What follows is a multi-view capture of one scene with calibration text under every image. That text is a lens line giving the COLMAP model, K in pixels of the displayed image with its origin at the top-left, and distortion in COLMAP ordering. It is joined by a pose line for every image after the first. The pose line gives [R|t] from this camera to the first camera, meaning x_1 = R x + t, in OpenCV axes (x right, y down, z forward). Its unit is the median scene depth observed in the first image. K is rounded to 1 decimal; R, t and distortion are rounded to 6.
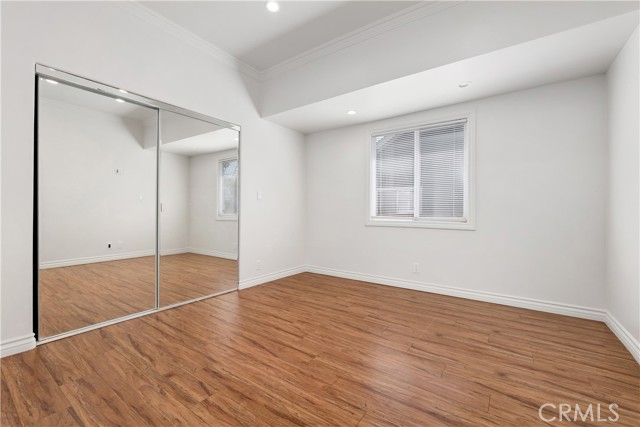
lens RADIAL K [[282.6, 0, 320.5], [0, 282.6, 213.7], [0, 0, 1]] dist [-0.010156, 0.001112]
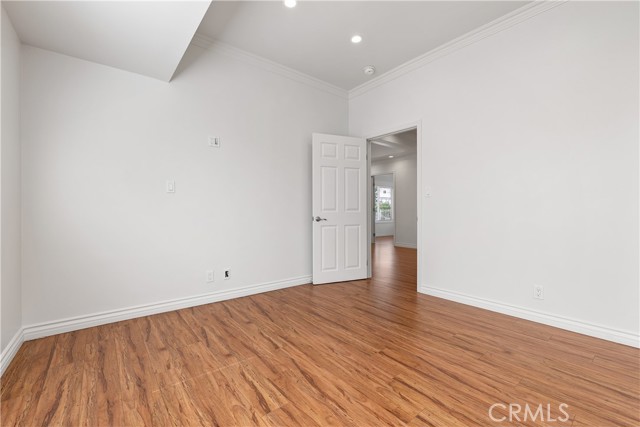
lens RADIAL K [[282.6, 0, 320.8], [0, 282.6, 212.0], [0, 0, 1]] dist [-0.010156, 0.001112]
pose [[-0.966741, -0.005744, 0.255695, -0.068377], [-0.001629, 0.999866, 0.016306, -0.018844], [-0.255754, 0.015347, -0.966620, 1.913715]]
